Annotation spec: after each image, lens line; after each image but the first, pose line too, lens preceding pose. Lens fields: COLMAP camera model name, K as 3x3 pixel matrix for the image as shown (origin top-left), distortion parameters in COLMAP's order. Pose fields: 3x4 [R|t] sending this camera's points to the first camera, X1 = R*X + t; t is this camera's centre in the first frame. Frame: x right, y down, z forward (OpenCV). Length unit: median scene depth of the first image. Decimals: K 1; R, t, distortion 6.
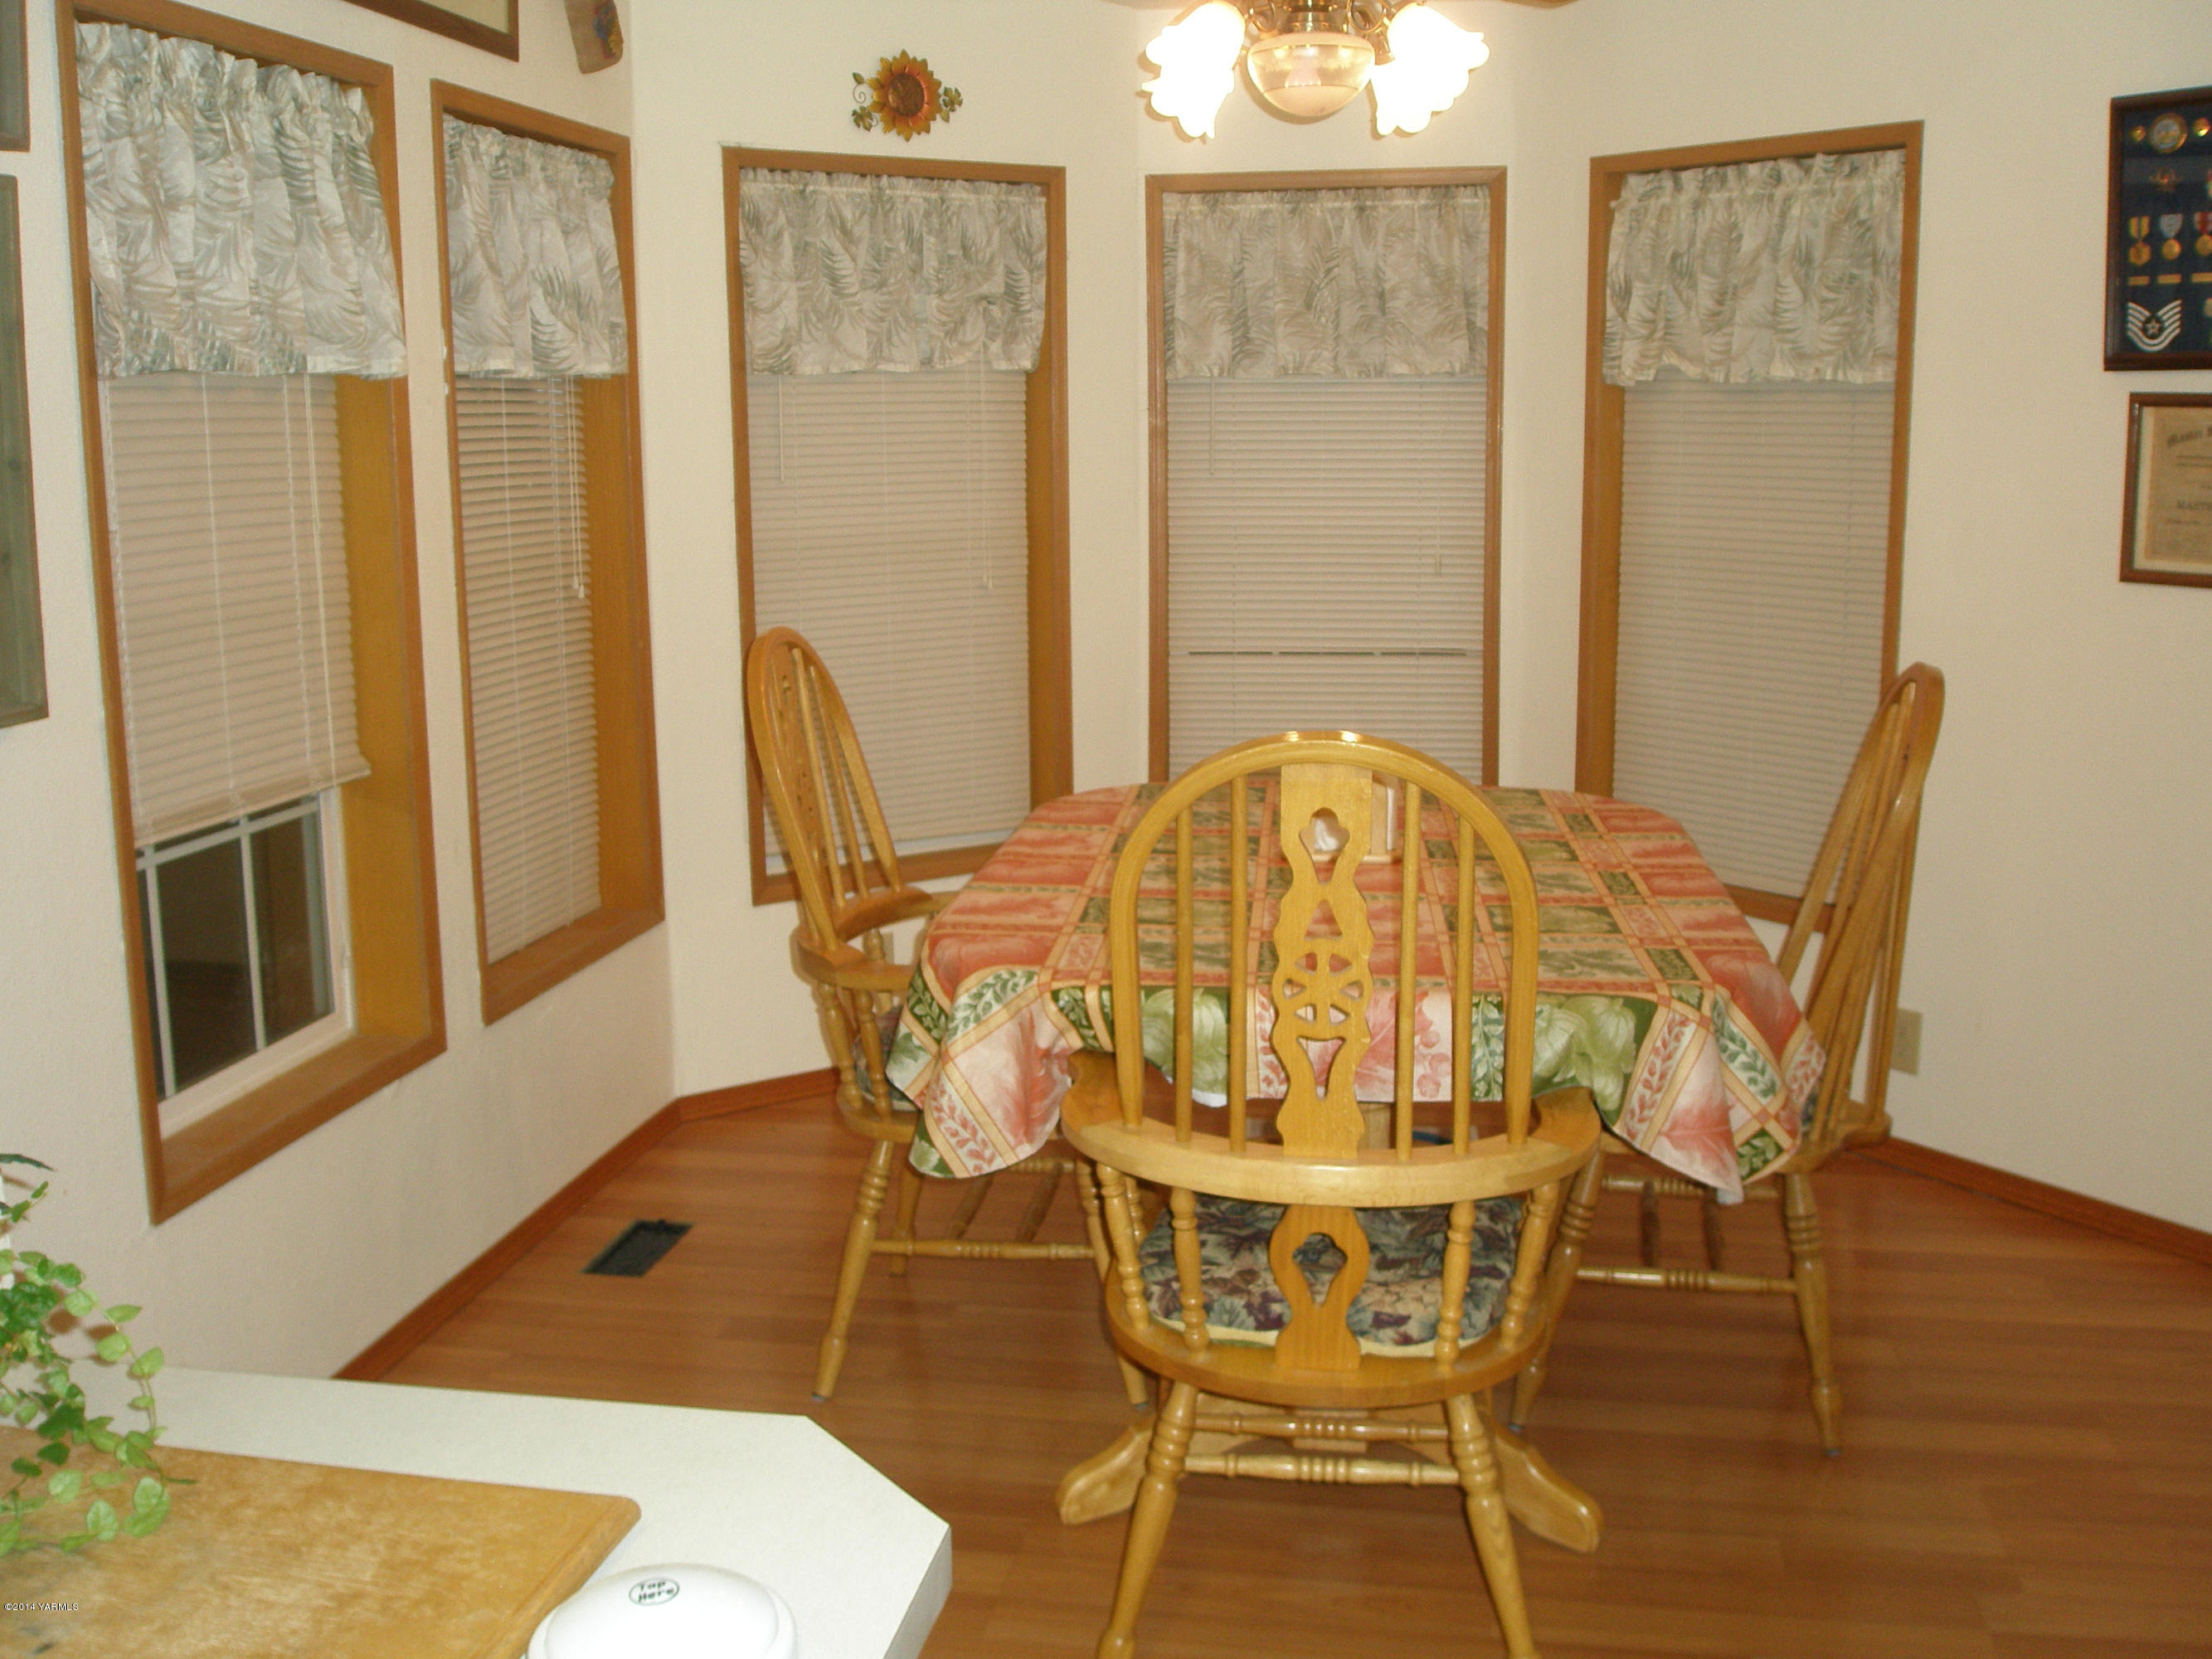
lens RADIAL K [[2224.9, 0, 1133.9], [0, 2224.9, 822.5], [0, 0, 1]] dist [-0.097993, 0.004794]
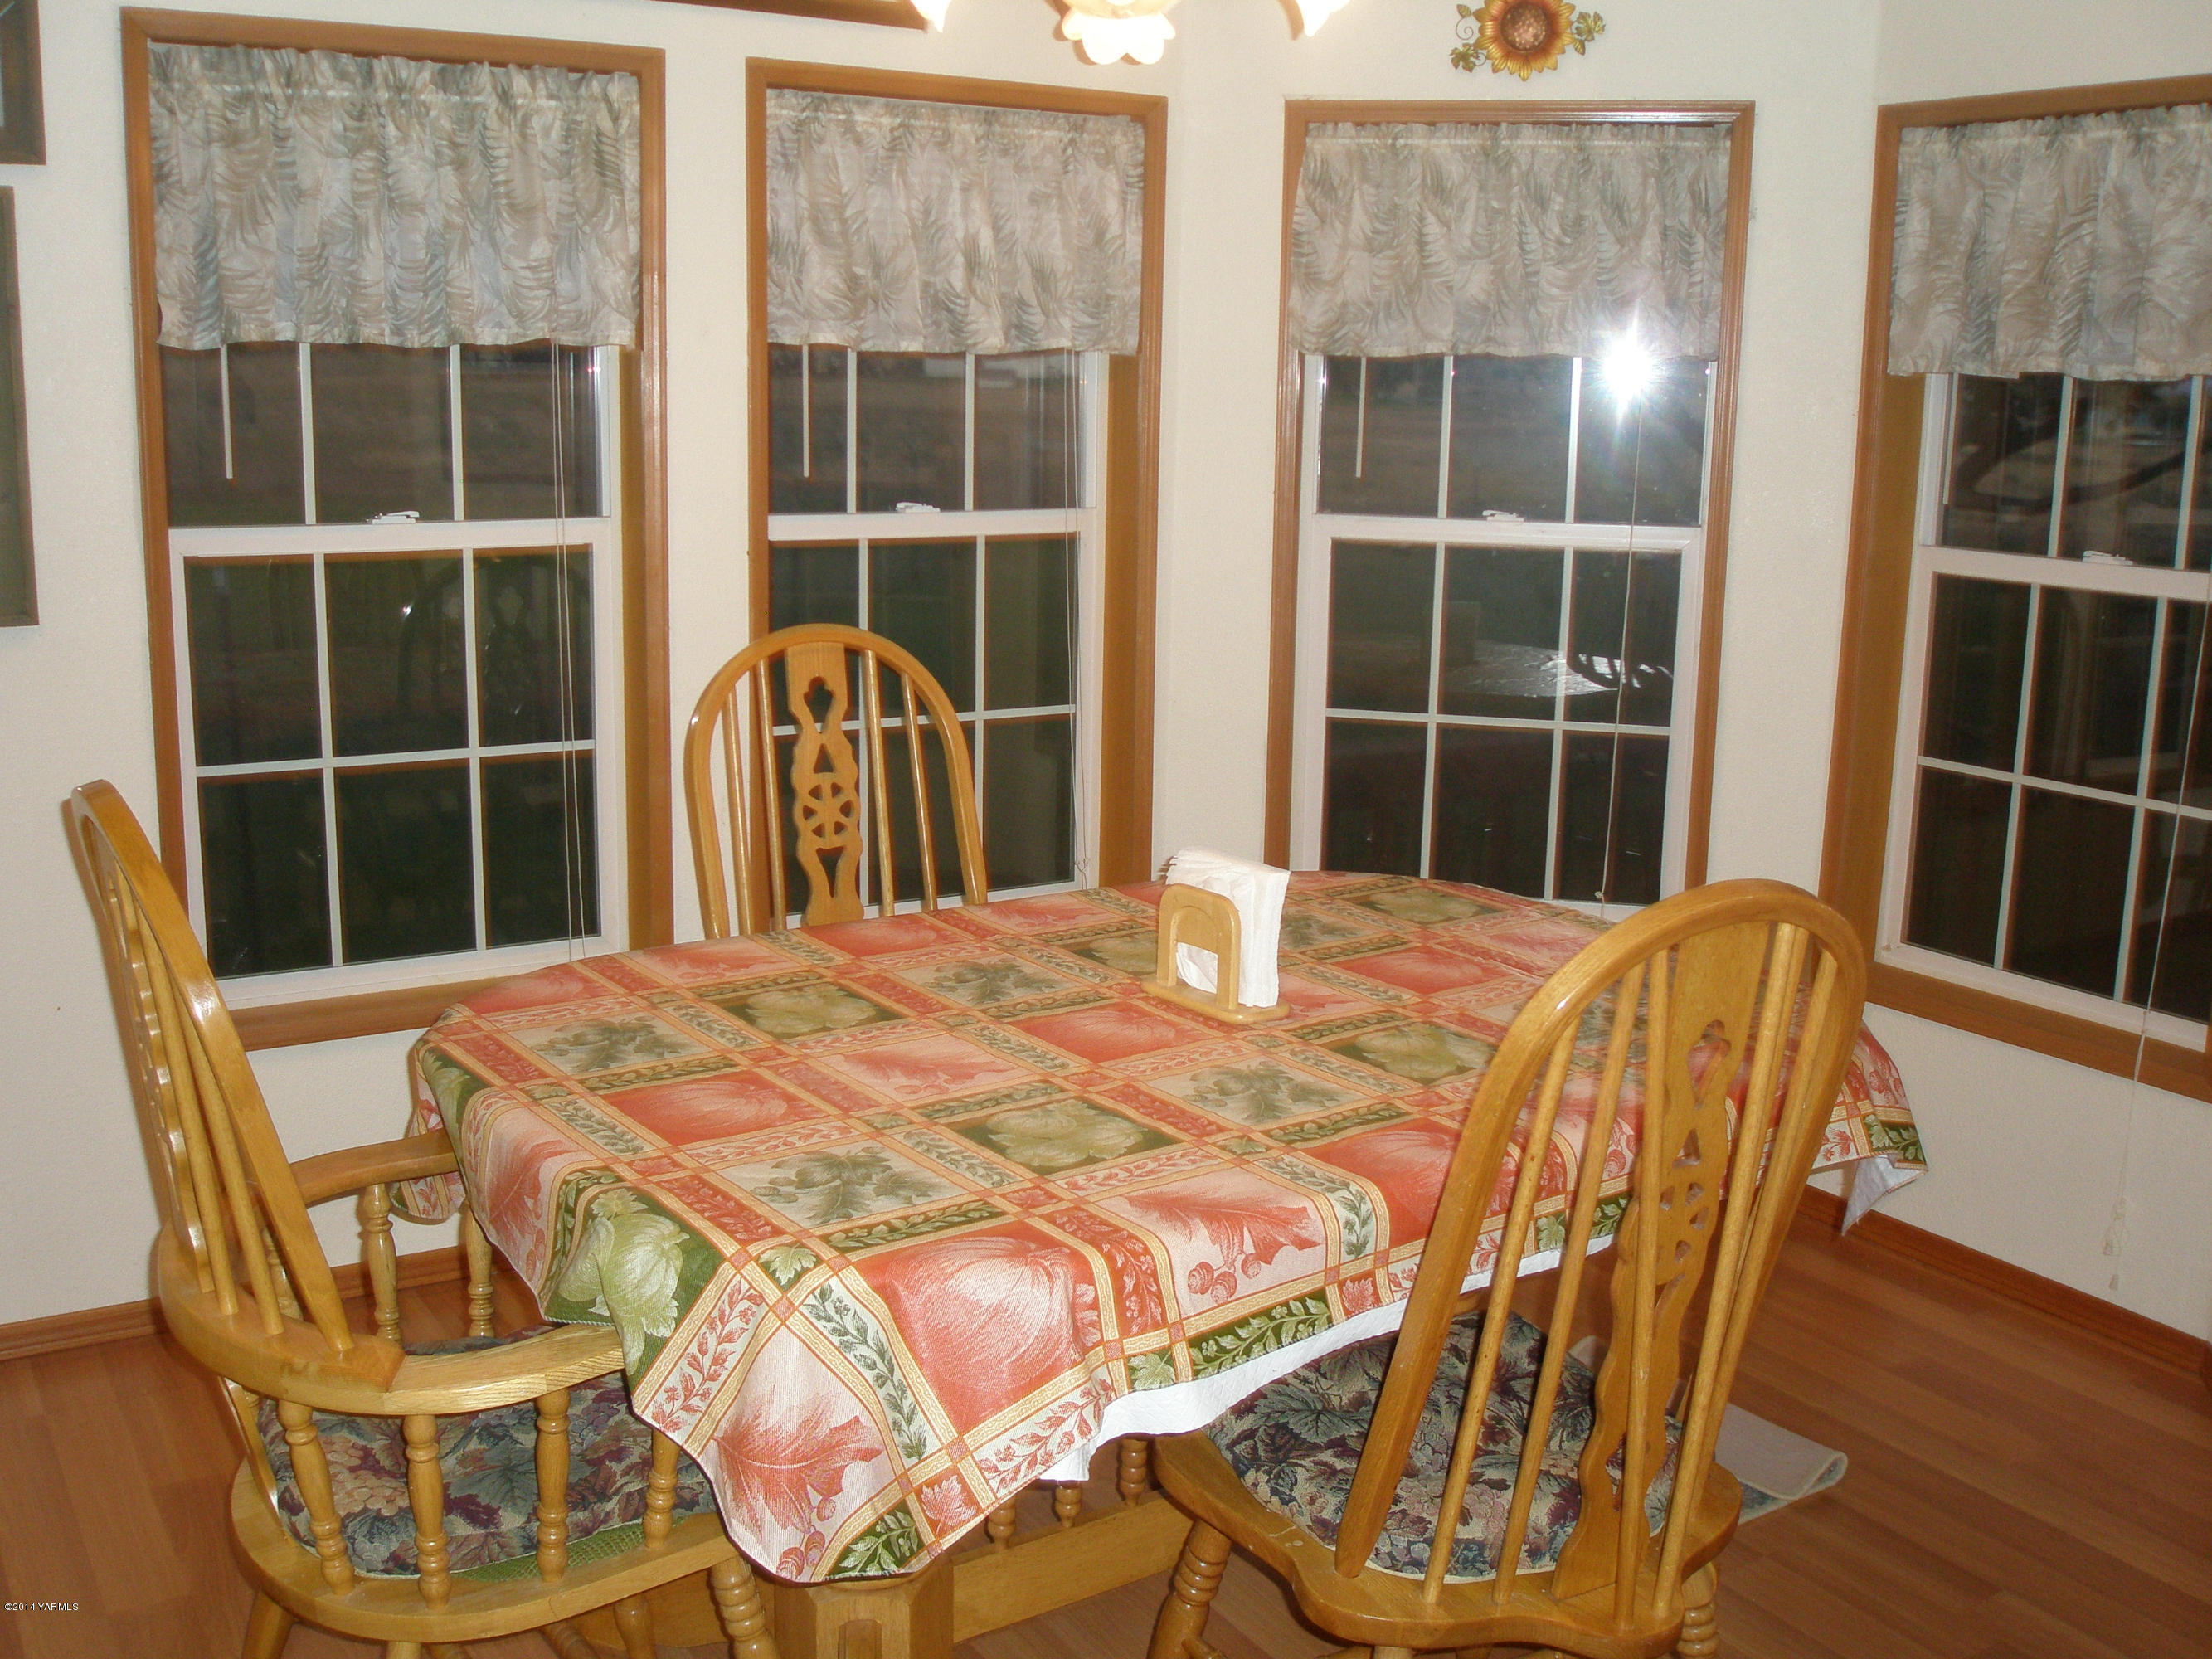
lens RADIAL K [[2224.9, 0, 1133.9], [0, 2224.9, 822.5], [0, 0, 1]] dist [-0.097993, 0.004794]
pose [[0.662401, 0.166254, -0.730469, 0.456469], [-0.160672, 0.983902, 0.078236, -0.073197], [0.731717, 0.065542, 0.678450, 0.343804]]
